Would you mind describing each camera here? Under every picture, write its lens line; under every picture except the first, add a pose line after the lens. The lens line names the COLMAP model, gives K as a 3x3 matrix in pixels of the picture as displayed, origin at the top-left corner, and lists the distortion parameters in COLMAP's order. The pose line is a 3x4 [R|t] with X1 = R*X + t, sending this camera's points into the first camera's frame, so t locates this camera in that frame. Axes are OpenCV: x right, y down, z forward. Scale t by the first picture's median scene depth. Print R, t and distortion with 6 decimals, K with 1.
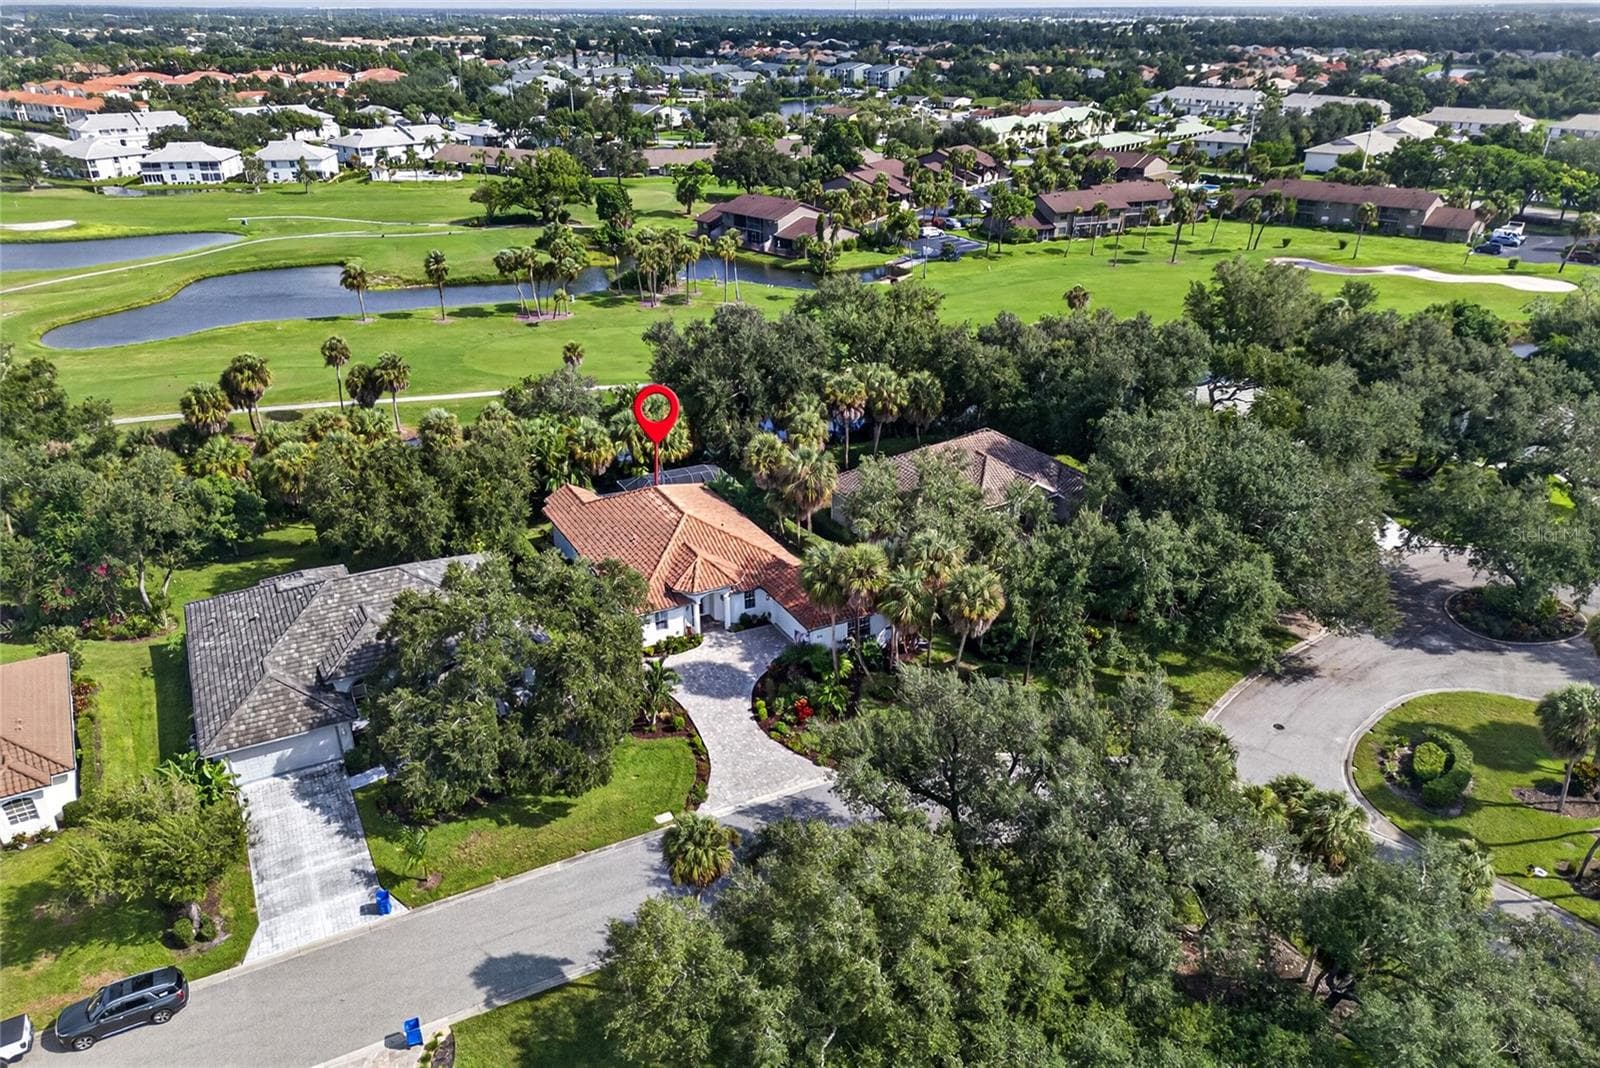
lens RADIAL K [[1223.8, 0, 800.0], [0, 1223.8, 534.0], [0, 0, 1]] dist [0.076940, -0.126062]
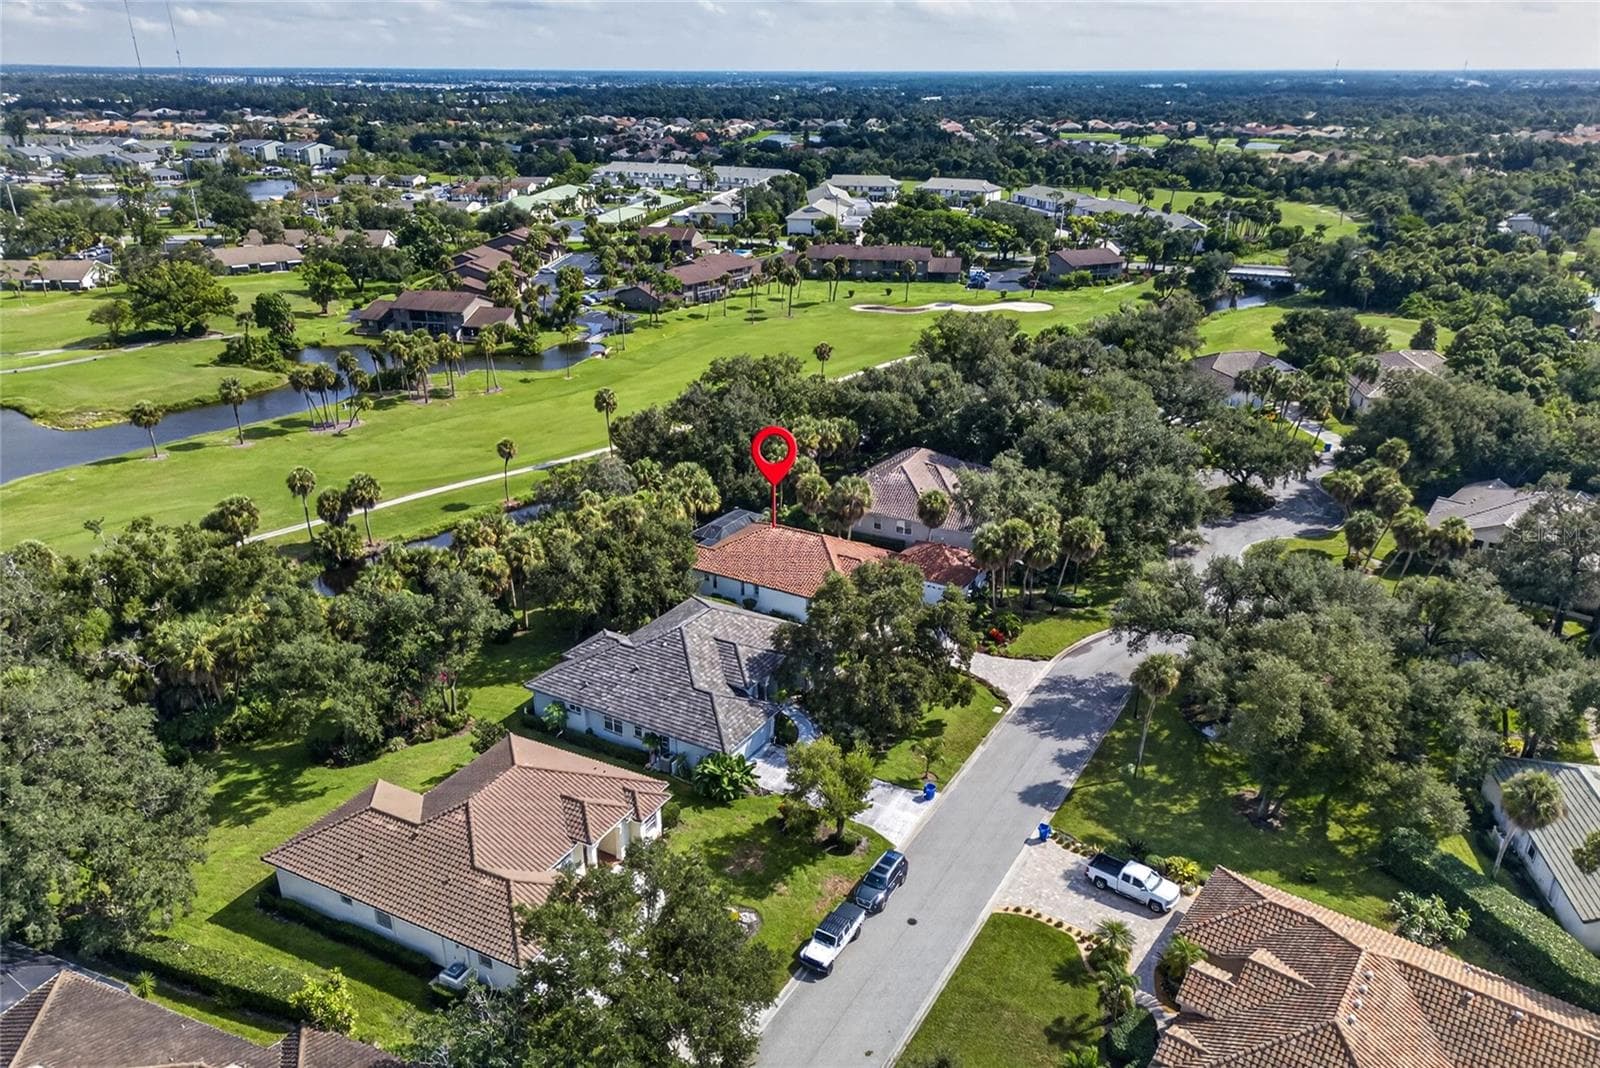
lens RADIAL K [[1215.4, 0, 841.1], [0, 1215.4, 531.5], [0, 0, 1]] dist [0.040688, -0.003136]
pose [[0.831303, -0.190065, 0.522312, -0.634546], [0.208898, 0.977660, 0.023284, -0.039731], [-0.515069, 0.089754, 0.852436, -0.137171]]
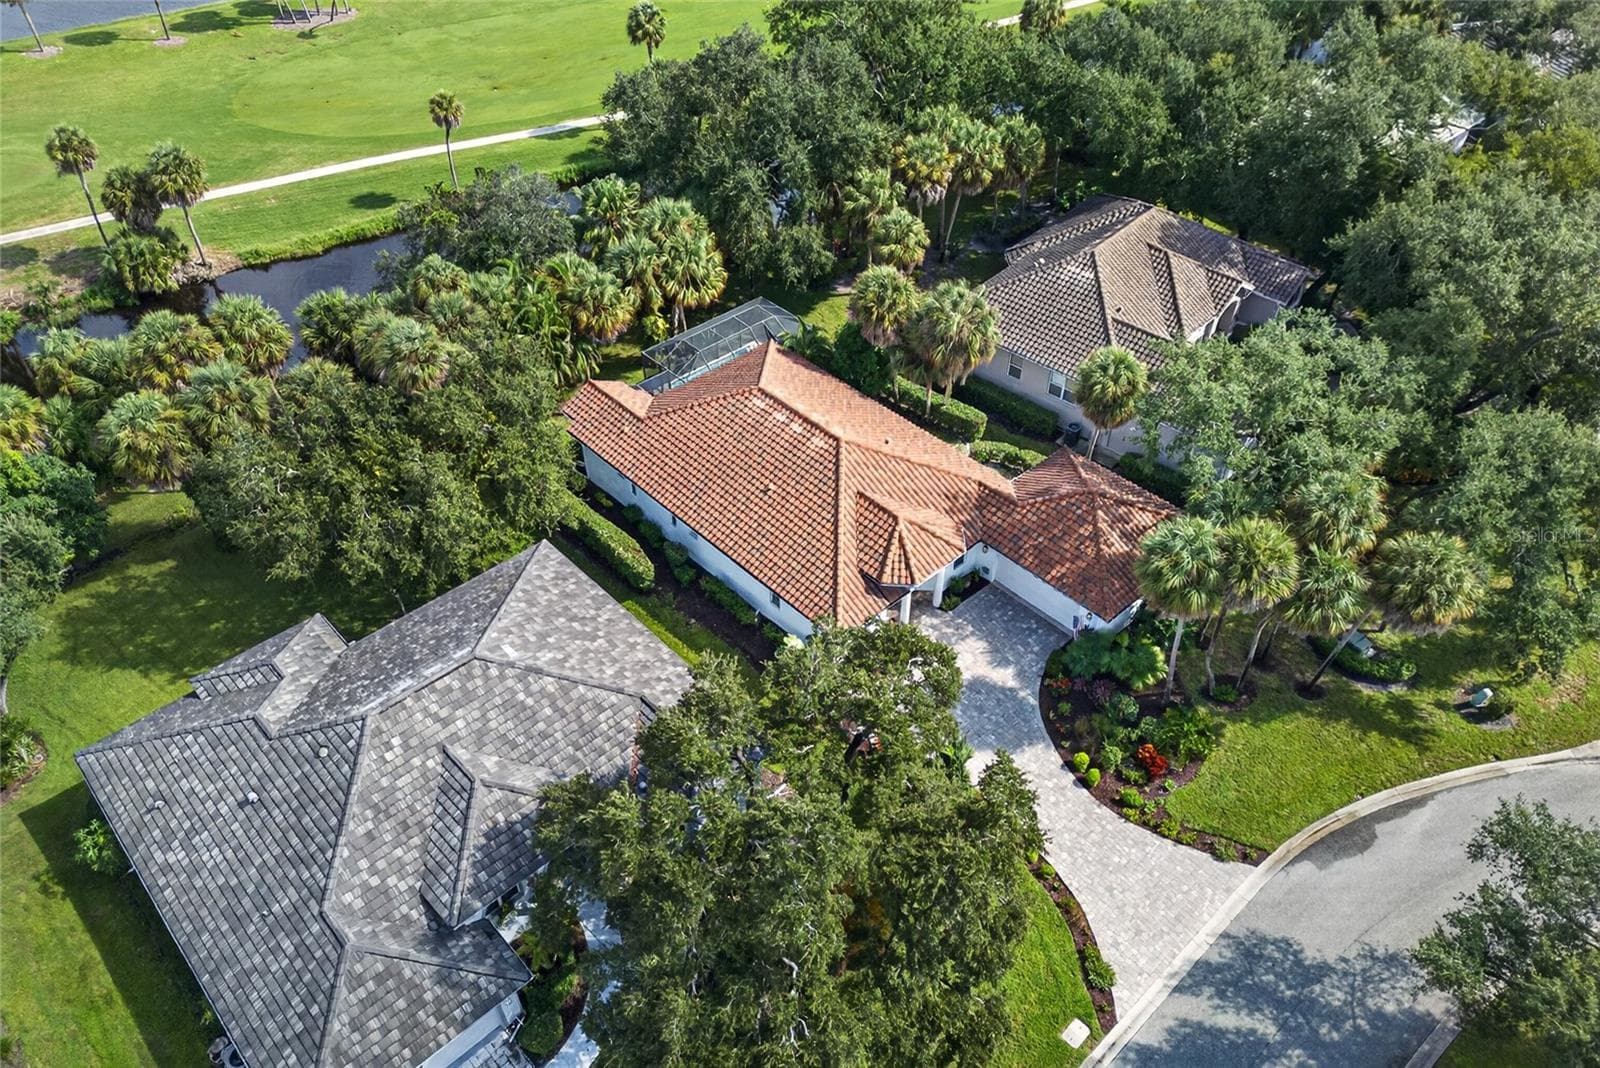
lens RADIAL K [[1194.2, 0, 800.0], [0, 1194.2, 534.0], [0, 0, 1]] dist [0.019099, 0.001123]
pose [[0.963816, -0.176276, 0.199963, -0.202281], [0.105136, 0.940706, 0.322520, -0.142344], [-0.244959, -0.289827, 0.925200, 0.326013]]
